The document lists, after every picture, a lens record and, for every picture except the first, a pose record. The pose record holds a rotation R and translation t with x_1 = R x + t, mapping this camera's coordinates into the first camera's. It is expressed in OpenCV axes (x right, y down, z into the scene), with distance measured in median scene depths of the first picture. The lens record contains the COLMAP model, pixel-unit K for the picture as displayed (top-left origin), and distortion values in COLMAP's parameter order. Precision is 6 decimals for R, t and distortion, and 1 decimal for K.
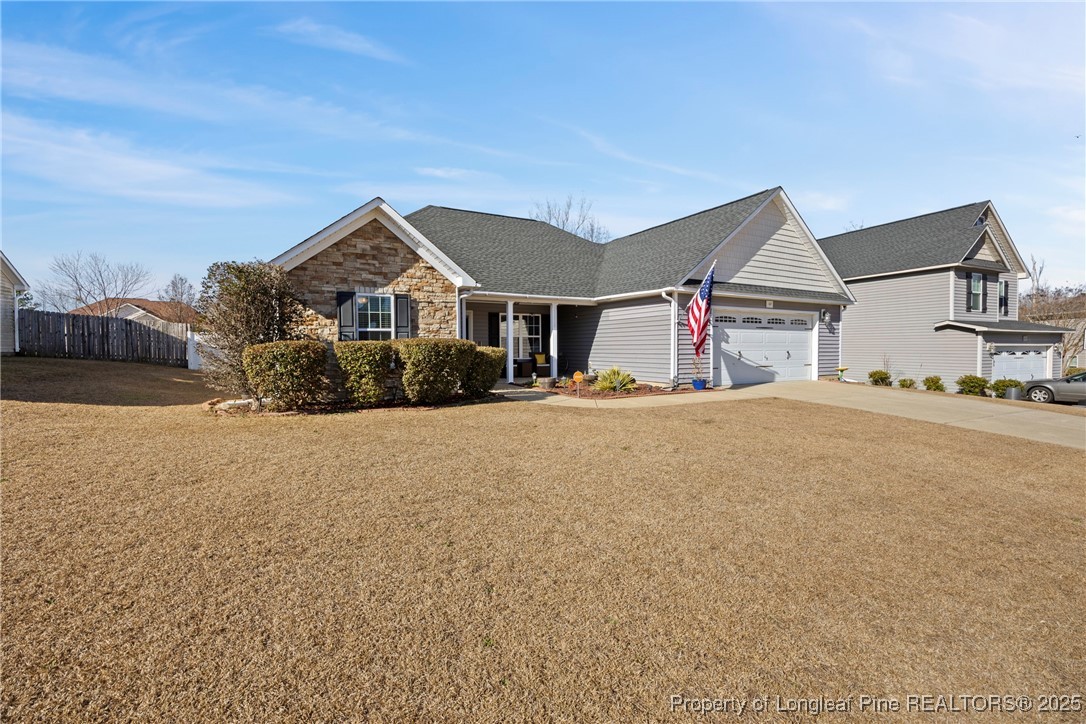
lens RADIAL K [[475.0, 0, 543.0], [0, 475.0, 362.0], [0, 0, 1]] dist [-0.011300, -0.000040]
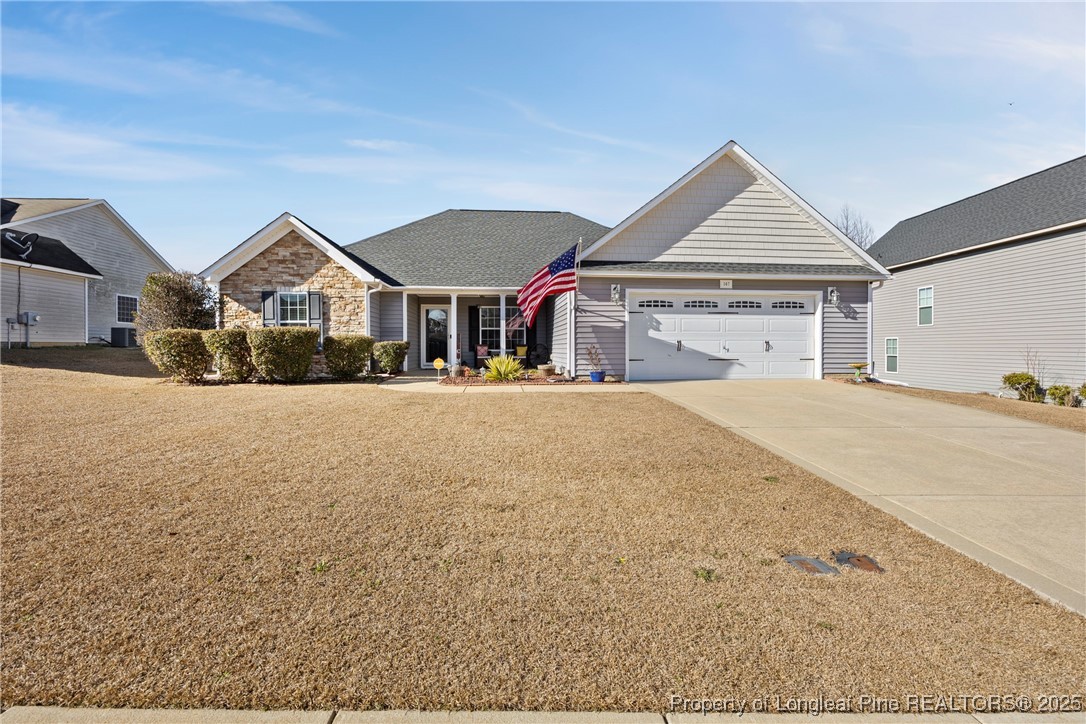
lens RADIAL K [[475.0, 0, 543.0], [0, 475.0, 362.0], [0, 0, 1]] dist [-0.011300, -0.000040]
pose [[0.912485, 0.014143, -0.408866, 0.562082], [-0.014529, 0.999892, 0.002163, 0.017766], [0.408852, 0.003967, 0.912592, 0.124566]]
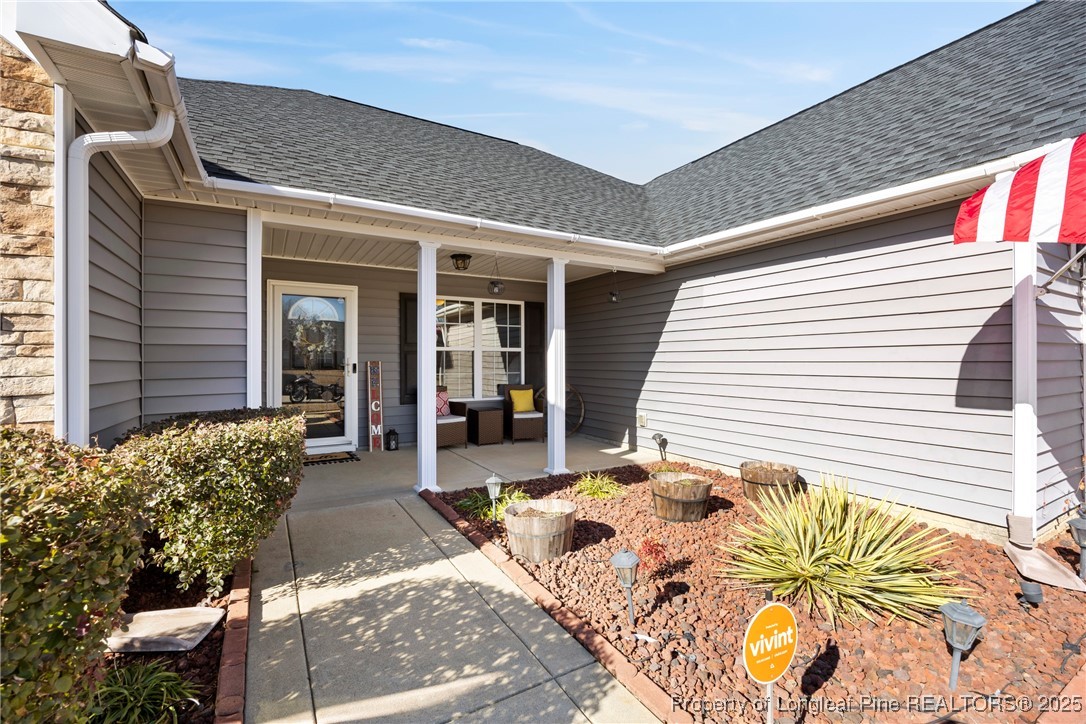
lens RADIAL K [[475.0, 0, 543.0], [0, 475.0, 362.0], [0, 0, 1]] dist [-0.011300, -0.000040]
pose [[0.999634, 0.003504, 0.026825, 0.002094], [-0.002768, 0.999621, -0.027401, -0.037349], [-0.026911, 0.027317, 0.999265, 0.689946]]
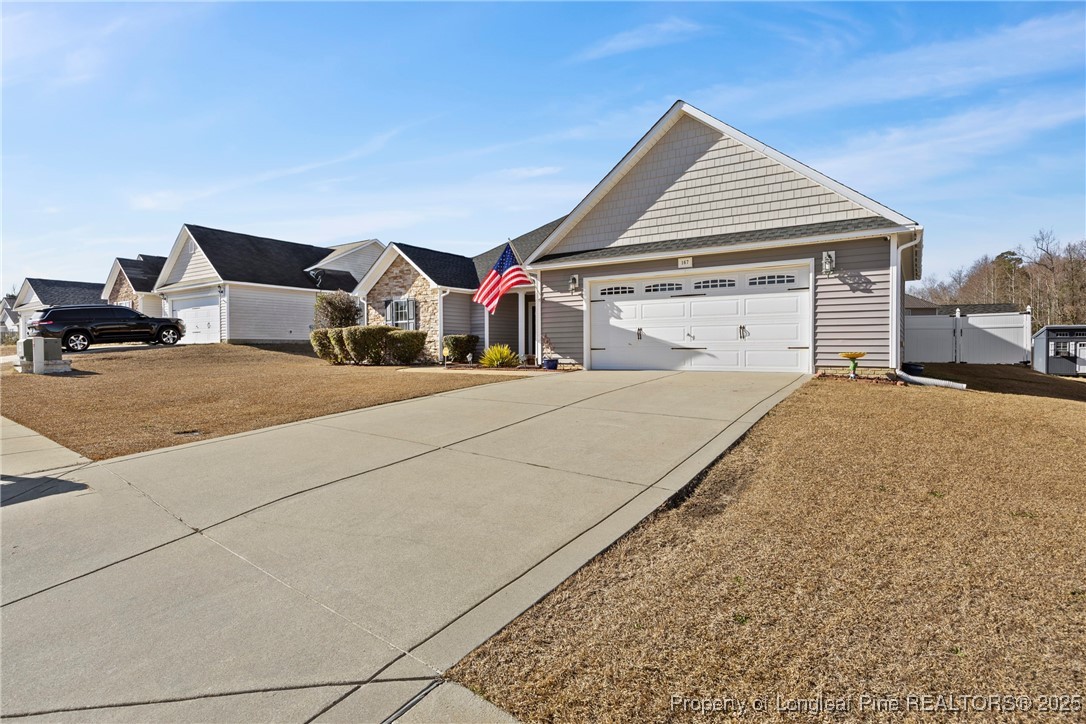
lens RADIAL K [[561.7, 0, 543.0], [0, 561.7, 362.0], [0, 0, 1]] dist [-0.000520, -0.000176]
pose [[0.447037, 0.021632, -0.894254, 1.231184], [-0.023059, 0.999654, 0.012655, 0.026089], [0.894218, 0.014963, 0.447382, 0.450905]]
